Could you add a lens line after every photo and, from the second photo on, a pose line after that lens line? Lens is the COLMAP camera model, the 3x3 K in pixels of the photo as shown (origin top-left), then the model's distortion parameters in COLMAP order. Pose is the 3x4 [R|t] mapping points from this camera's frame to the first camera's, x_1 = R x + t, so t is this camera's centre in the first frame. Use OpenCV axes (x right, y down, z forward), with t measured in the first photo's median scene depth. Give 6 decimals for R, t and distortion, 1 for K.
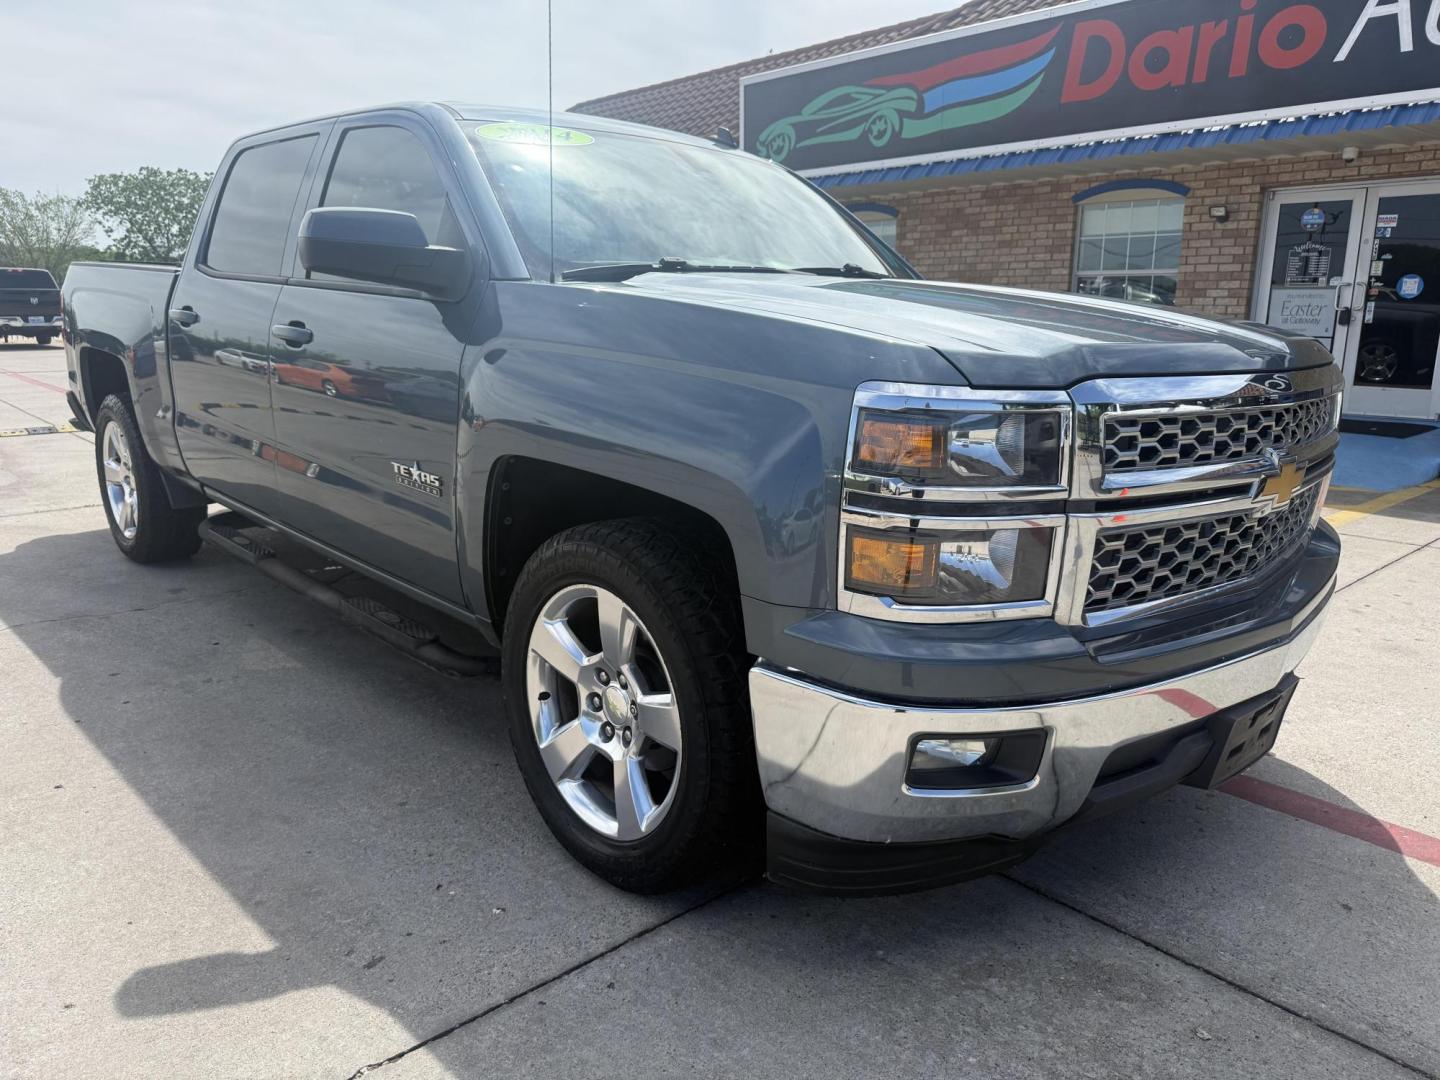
lens RADIAL K [[1056.1, 0, 720.0], [0, 1056.1, 540.0], [0, 0, 1]] dist [-0.002354, -0.004857]
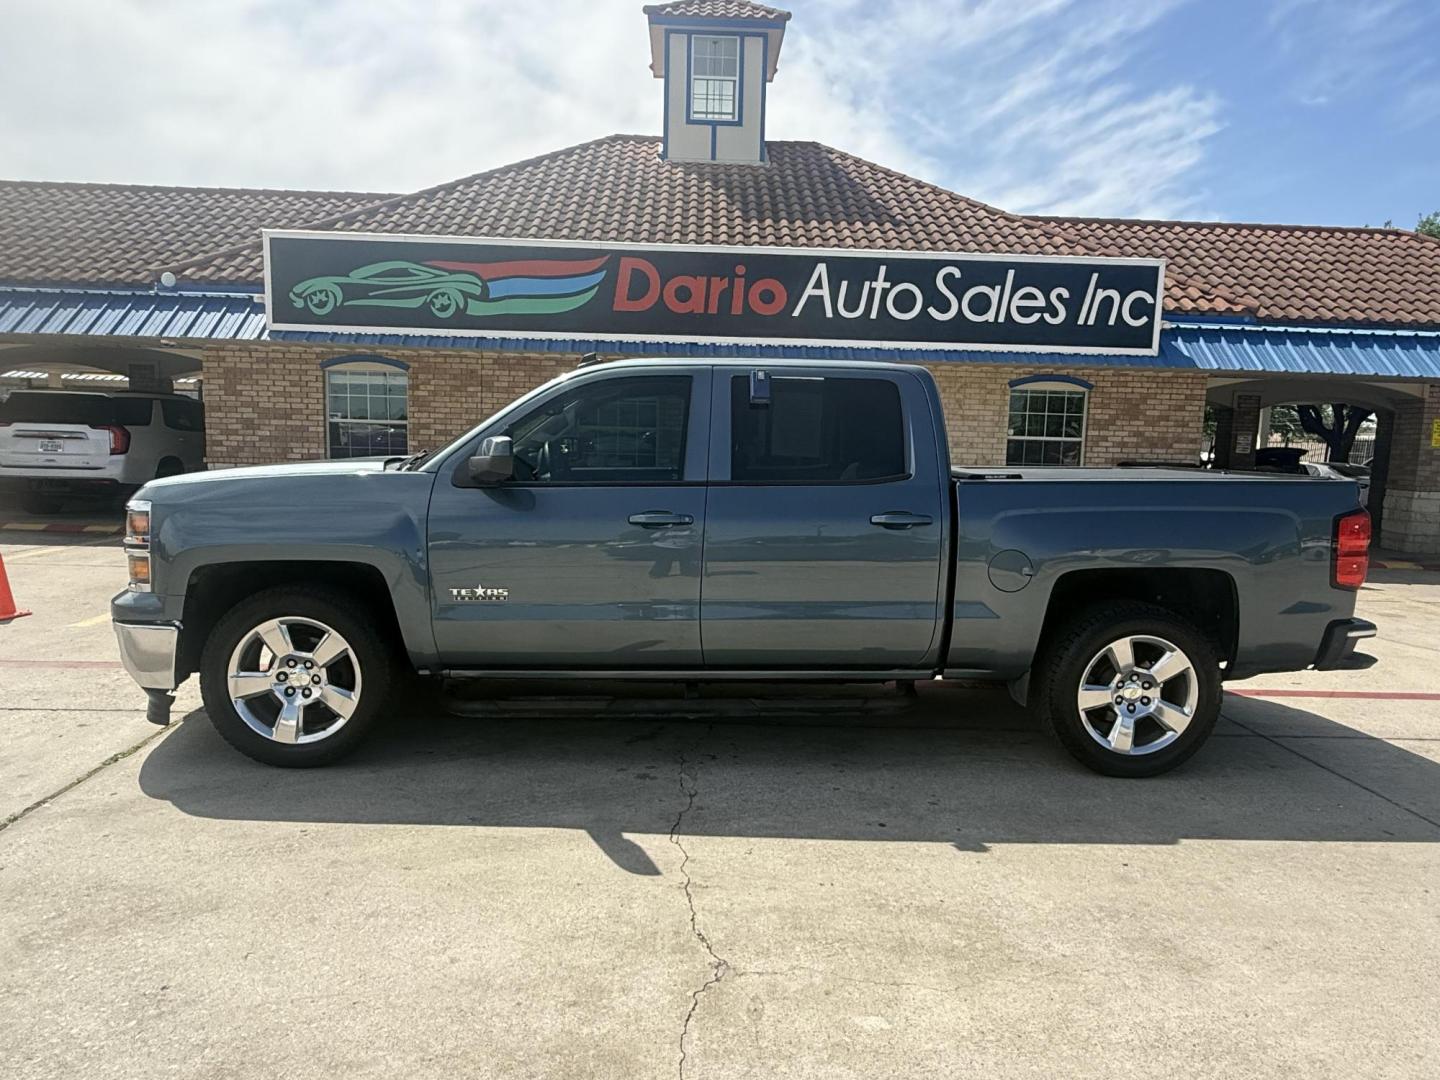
lens RADIAL K [[898.0, 0, 723.0], [0, 898.0, 548.2], [0, 0, 1]] dist [0.006742, 0.000871]
pose [[0.629679, -0.087037, 0.771964, -0.535377], [0.143166, 0.989685, -0.005194, -0.079524], [-0.763549, 0.113789, 0.635645, 0.177632]]
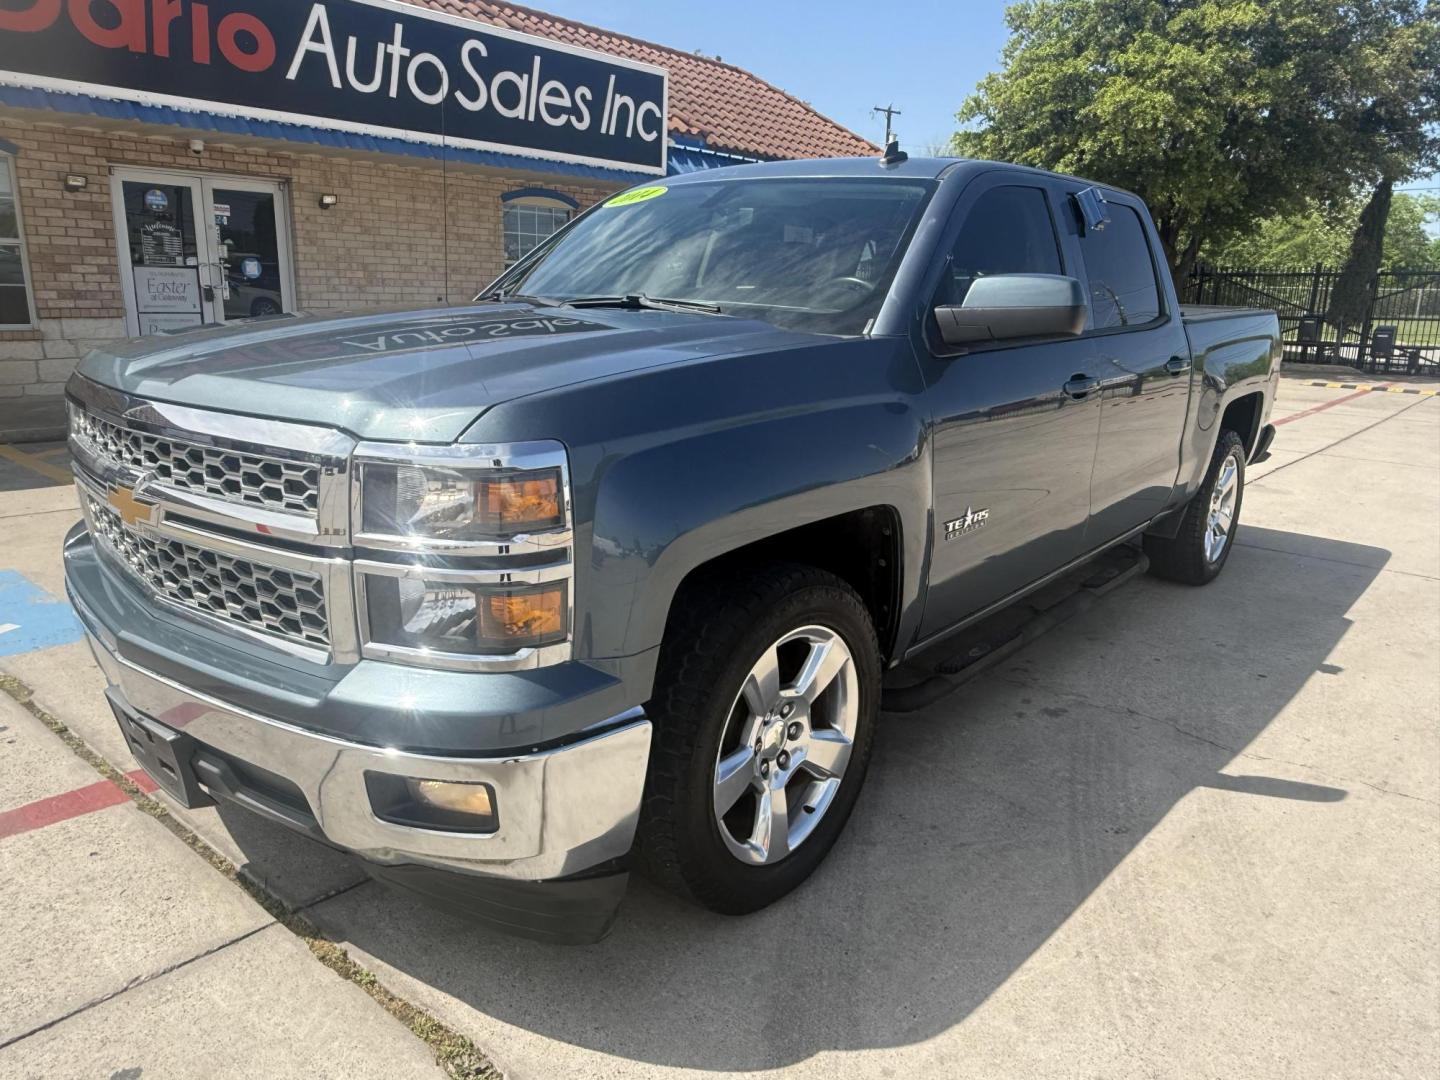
lens RADIAL K [[997.1, 0, 727.6], [0, 997.1, 535.8], [0, 0, 1]] dist [0.005773, -0.003930]
pose [[-0.139593, -0.254071, 0.957059, -0.562864], [0.179134, 0.944096, 0.276757, -0.165516], [-0.973871, 0.210075, -0.086277, 0.614236]]
